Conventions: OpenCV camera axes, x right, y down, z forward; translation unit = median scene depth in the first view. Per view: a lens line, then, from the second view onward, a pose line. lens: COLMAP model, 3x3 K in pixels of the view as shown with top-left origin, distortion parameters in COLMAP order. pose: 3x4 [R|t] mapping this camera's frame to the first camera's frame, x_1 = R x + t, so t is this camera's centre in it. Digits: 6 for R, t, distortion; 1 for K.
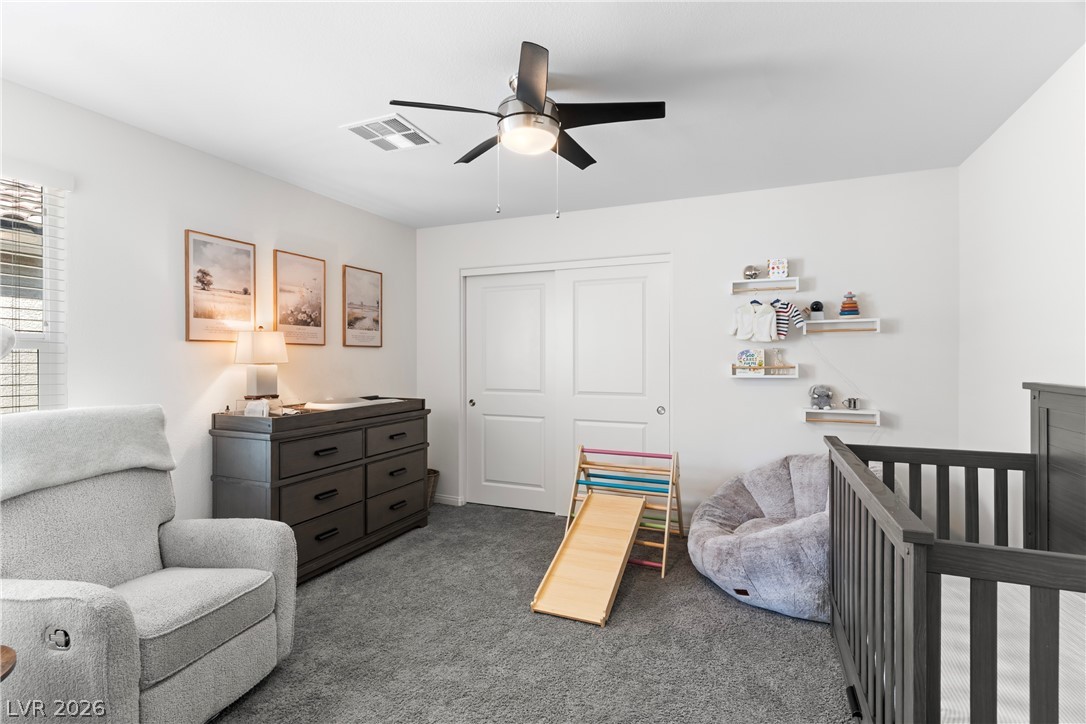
lens RADIAL K [[517.2, 0, 546.6], [0, 517.2, 360.8], [0, 0, 1]] dist [0.000849, -0.000096]
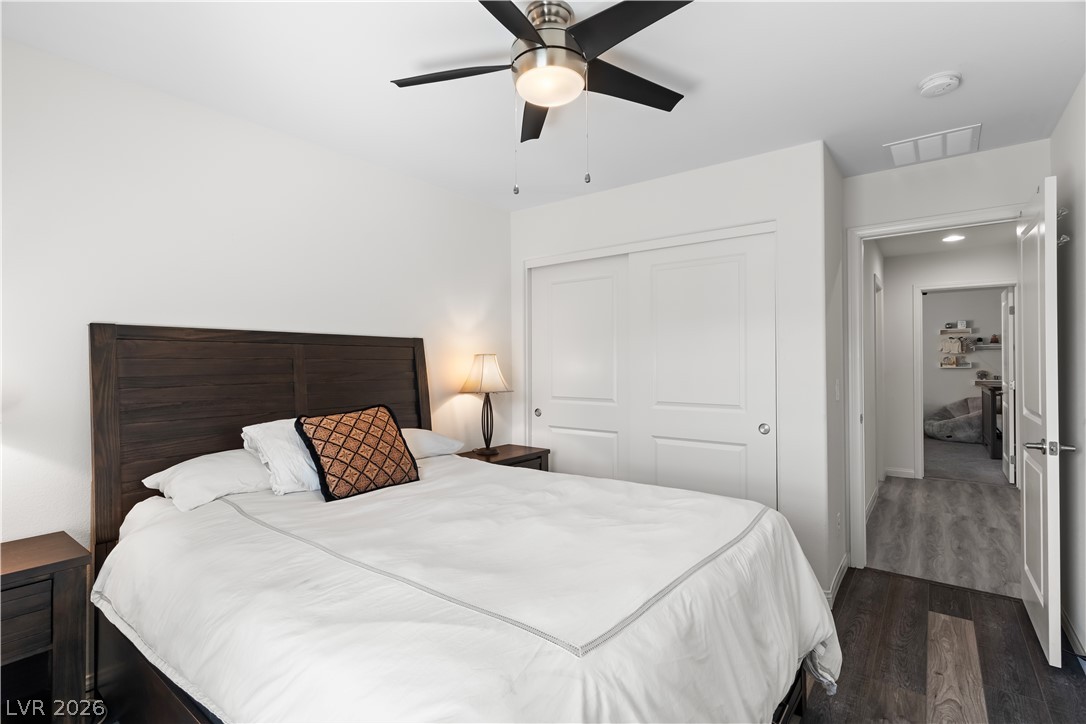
lens RADIAL K [[517.2, 0, 538.4], [0, 517.2, 361.3], [0, 0, 1]] dist [0.000849, -0.000096]
pose [[0.967648, -0.004030, -0.252271, -0.930396], [0.003138, 0.999987, -0.003937, 0.004717], [0.252284, 0.003018, 0.967649, -1.996310]]
